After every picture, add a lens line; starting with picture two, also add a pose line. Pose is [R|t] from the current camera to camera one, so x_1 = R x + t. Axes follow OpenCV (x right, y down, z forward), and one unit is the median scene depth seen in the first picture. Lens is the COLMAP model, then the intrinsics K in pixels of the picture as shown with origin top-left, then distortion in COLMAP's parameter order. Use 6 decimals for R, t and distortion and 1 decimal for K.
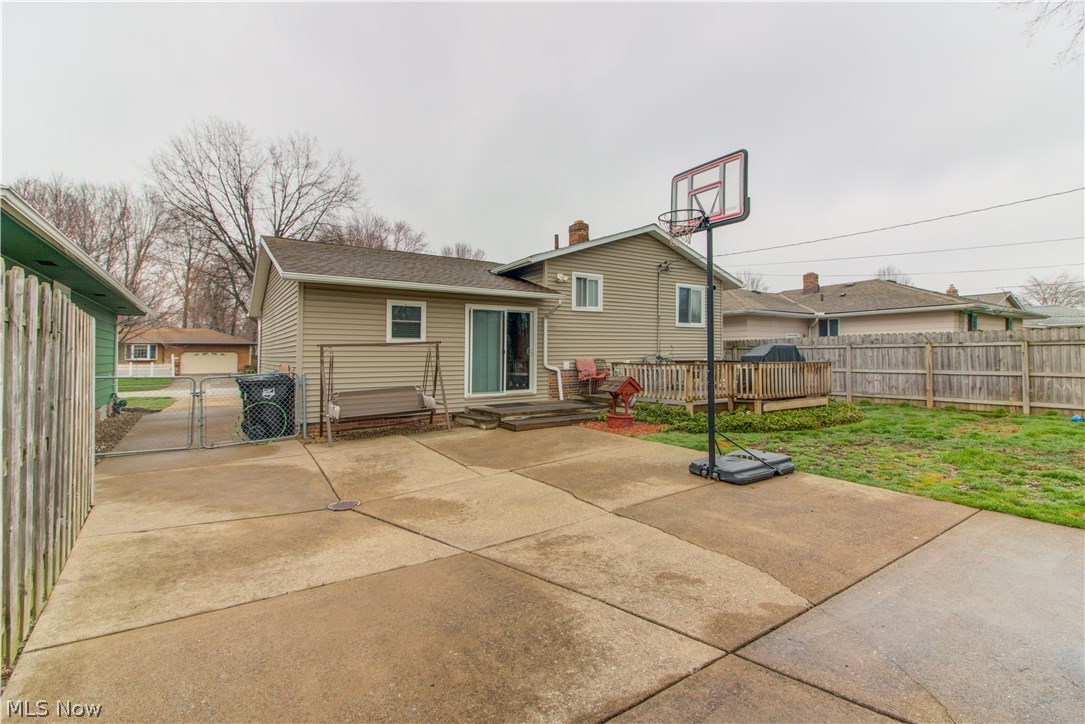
lens RADIAL K [[489.6, 0, 546.5], [0, 489.6, 342.4], [0, 0, 1]] dist [0.002790, -0.000515]
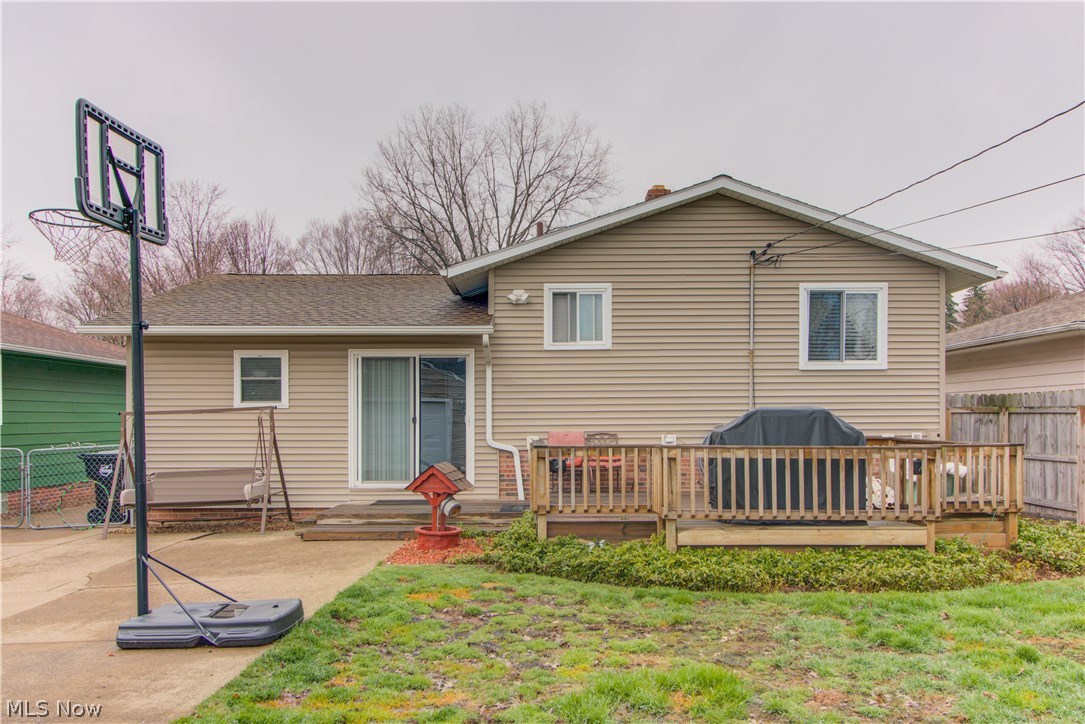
lens RADIAL K [[787.7, 0, 530.4], [0, 787.7, 423.1], [0, 0, 1]] dist [-0.001920, -0.001337]
pose [[0.841442, 0.006014, -0.540314, 0.681538], [0.012619, 0.999447, 0.030777, -0.007829], [0.540200, -0.032715, 0.840901, 0.232009]]
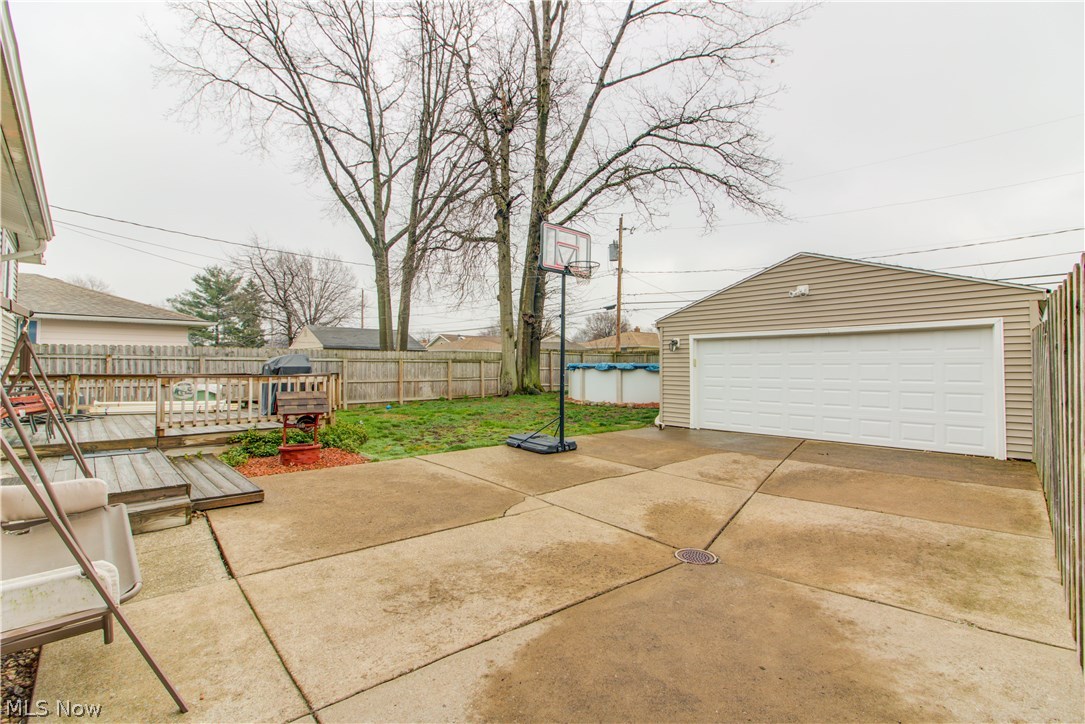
lens RADIAL K [[489.6, 0, 548.3], [0, 489.6, 363.1], [0, 0, 1]] dist [0.002790, -0.000515]
pose [[-0.145830, 0.017906, 0.989148, -0.581432], [-0.025752, 0.999429, -0.021889, 0.030256], [-0.988974, -0.028665, -0.145286, 0.691686]]
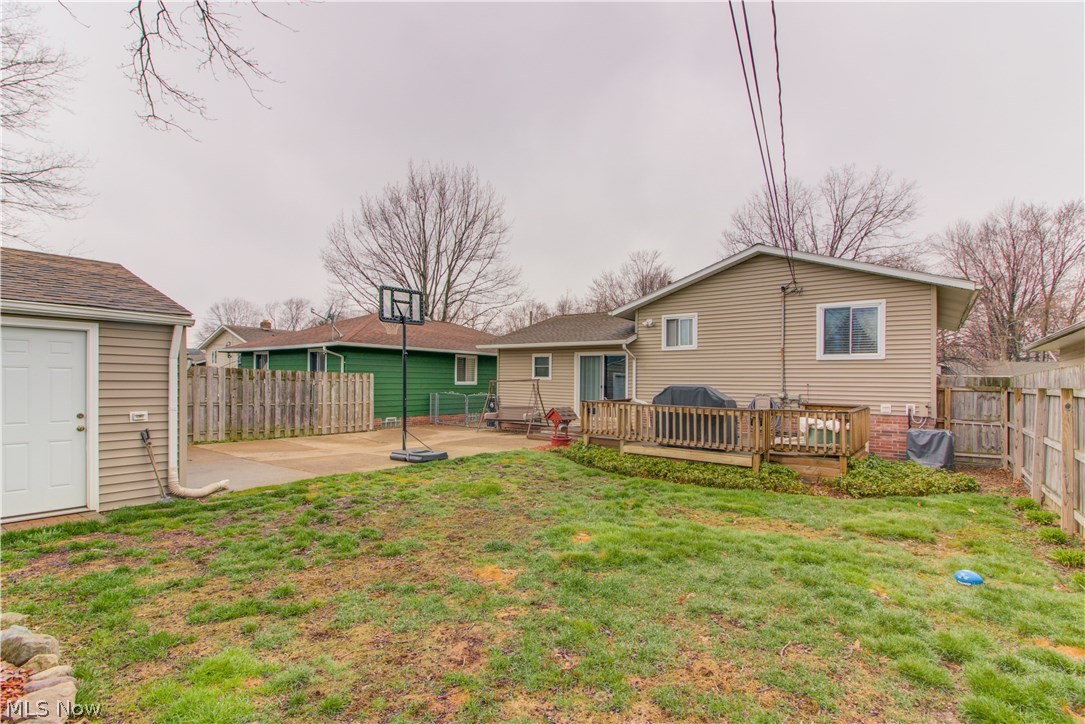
lens RADIAL K [[489.6, 0, 561.4], [0, 489.6, 380.7], [0, 0, 1]] dist [0.002790, -0.000515]
pose [[0.357348, 0.011574, -0.933899, 1.233276], [0.007417, 0.999857, 0.015229, -0.020090], [0.933942, -0.012369, 0.357211, 0.487239]]
